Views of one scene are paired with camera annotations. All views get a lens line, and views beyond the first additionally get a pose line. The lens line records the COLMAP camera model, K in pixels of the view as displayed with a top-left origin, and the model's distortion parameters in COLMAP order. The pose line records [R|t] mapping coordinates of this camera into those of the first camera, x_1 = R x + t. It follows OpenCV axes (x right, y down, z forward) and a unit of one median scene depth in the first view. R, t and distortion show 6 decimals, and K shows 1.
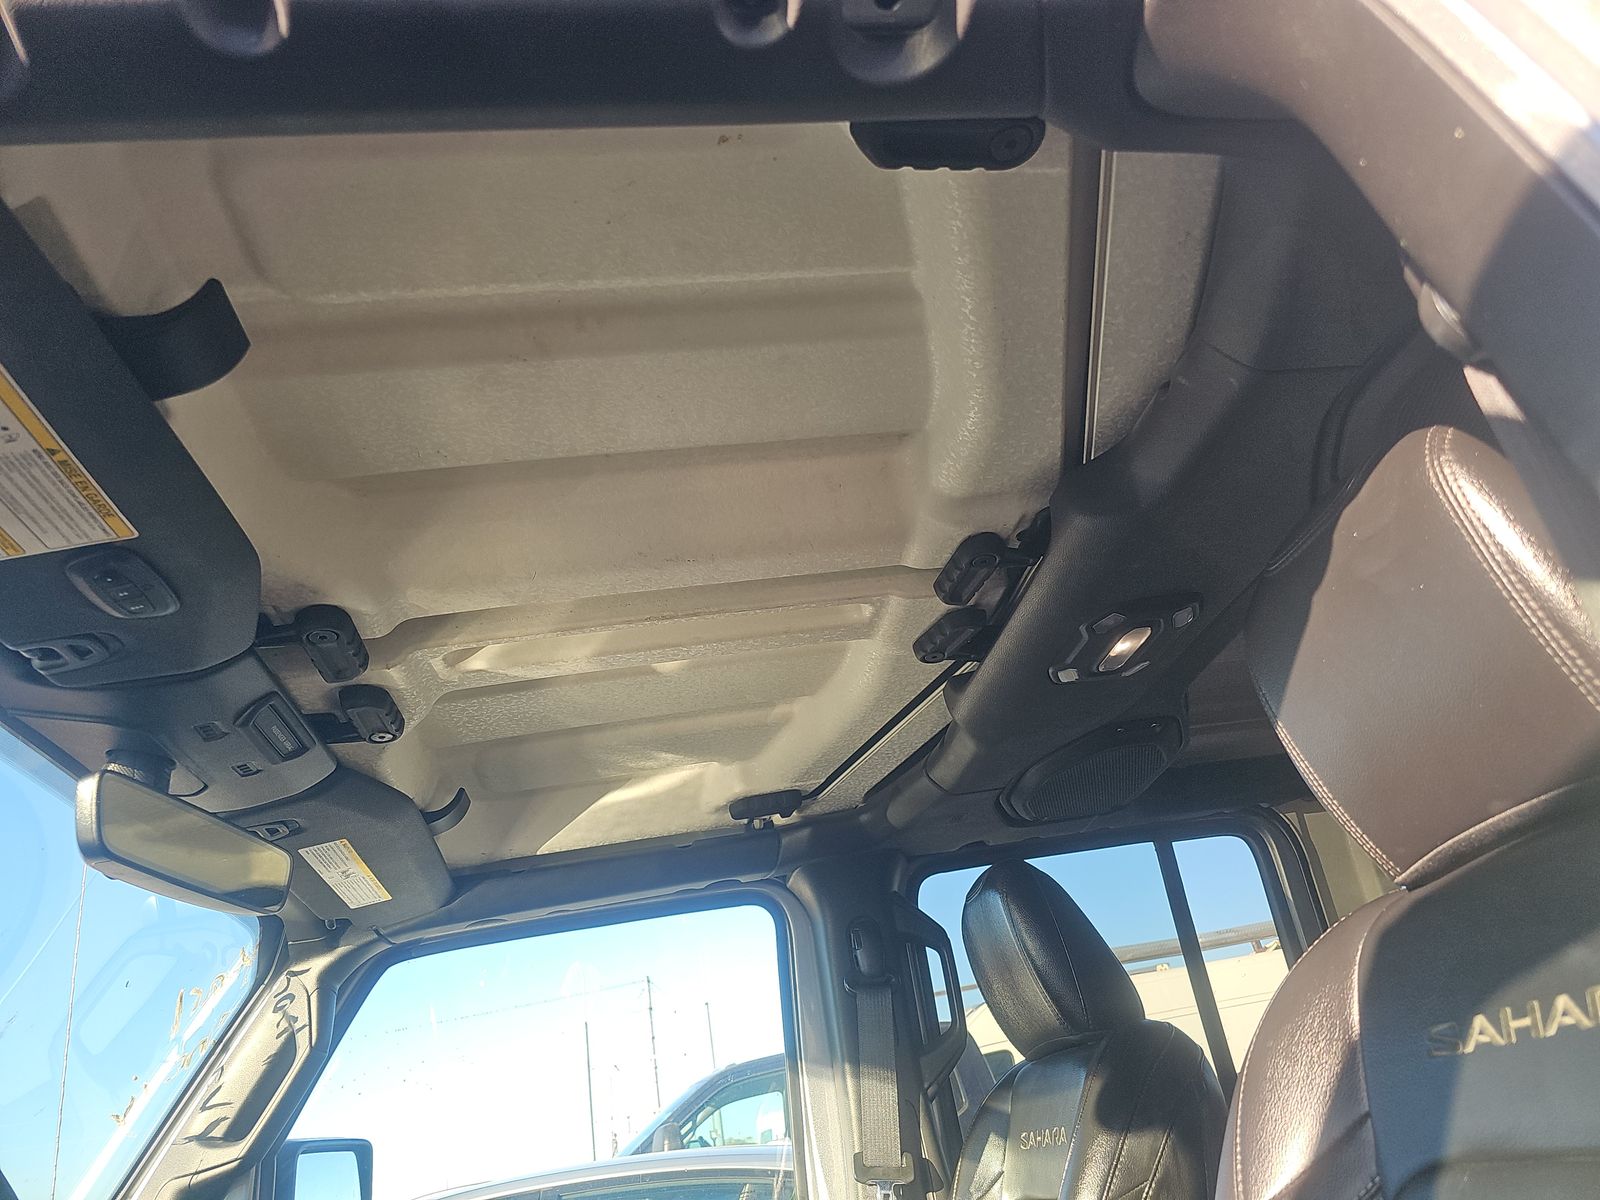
lens RADIAL K [[1043.7, 0, 812.5], [0, 1043.7, 597.5], [0, 0, 1]] dist [0.005019, -0.026571]
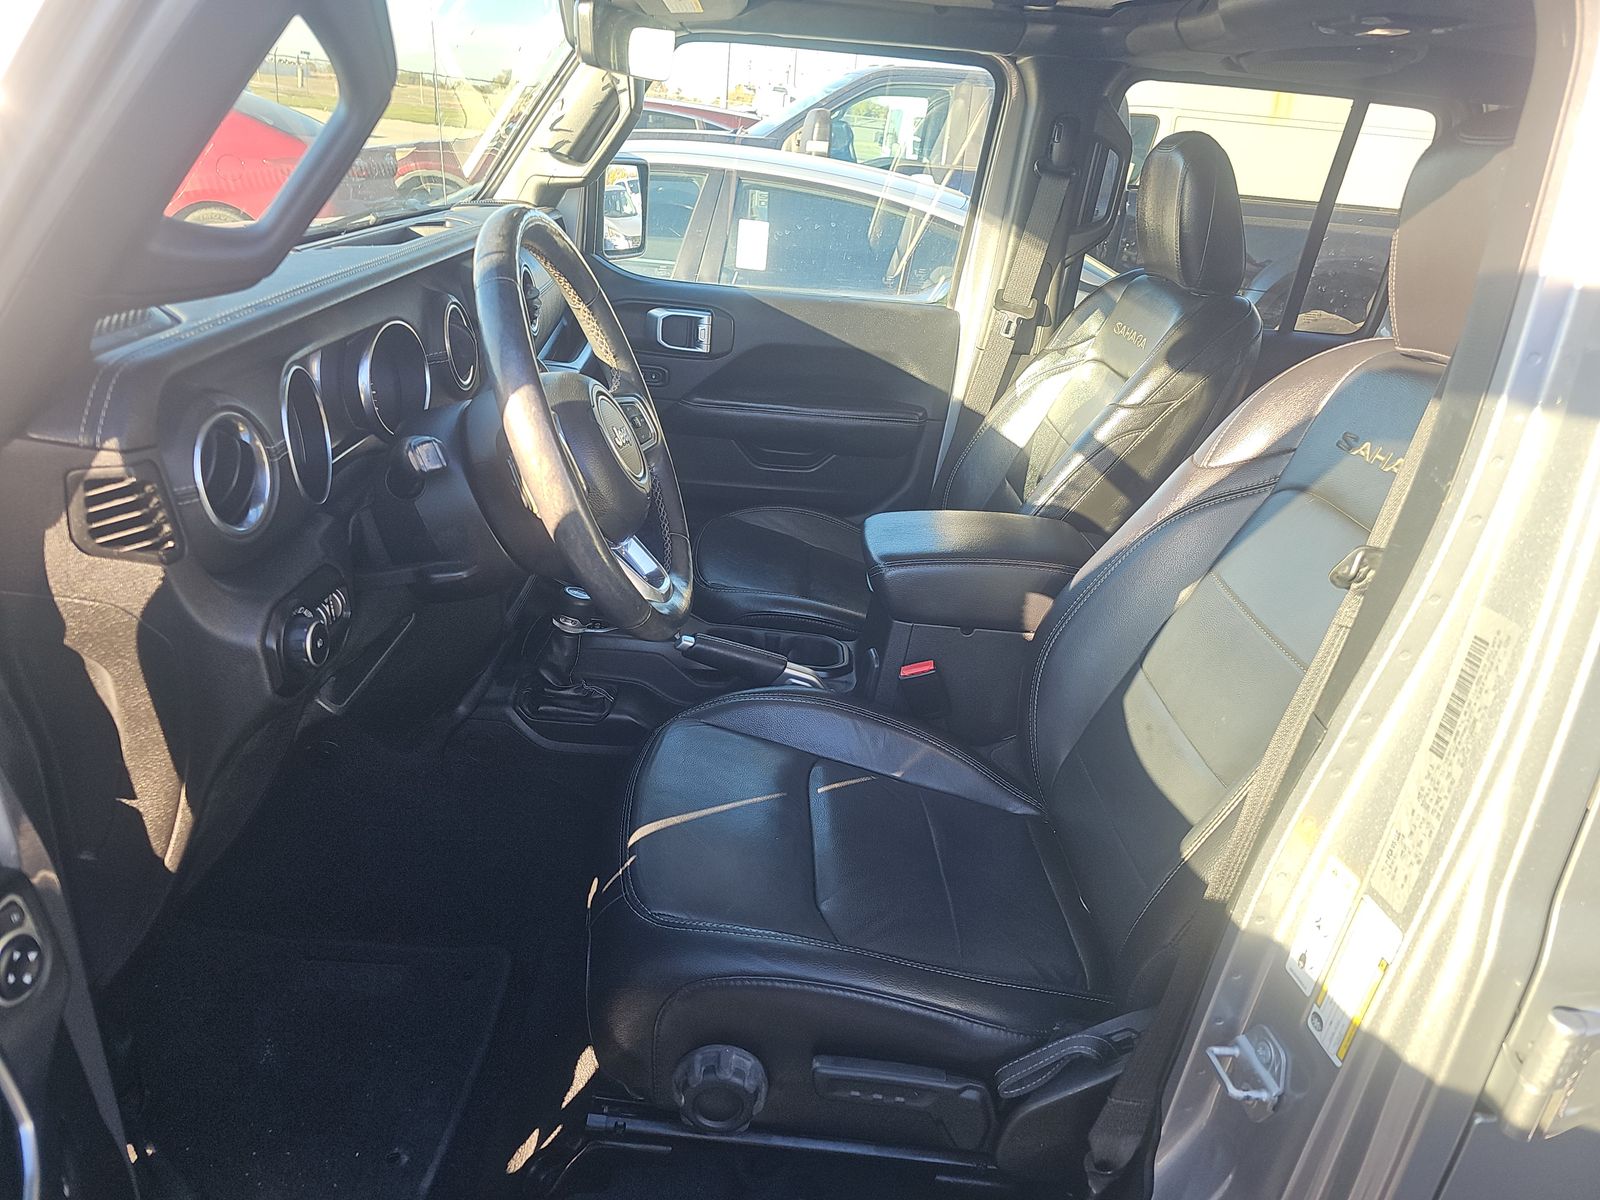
lens RADIAL K [[1043.7, 0, 796.3], [0, 1043.7, 600.6], [0, 0, 1]] dist [0.005019, -0.026571]
pose [[0.958613, 0.284709, 0.001247, -0.103822], [-0.172461, 0.577179, 0.798199, -0.298295], [0.226535, -0.765379, 0.602393, -0.226283]]
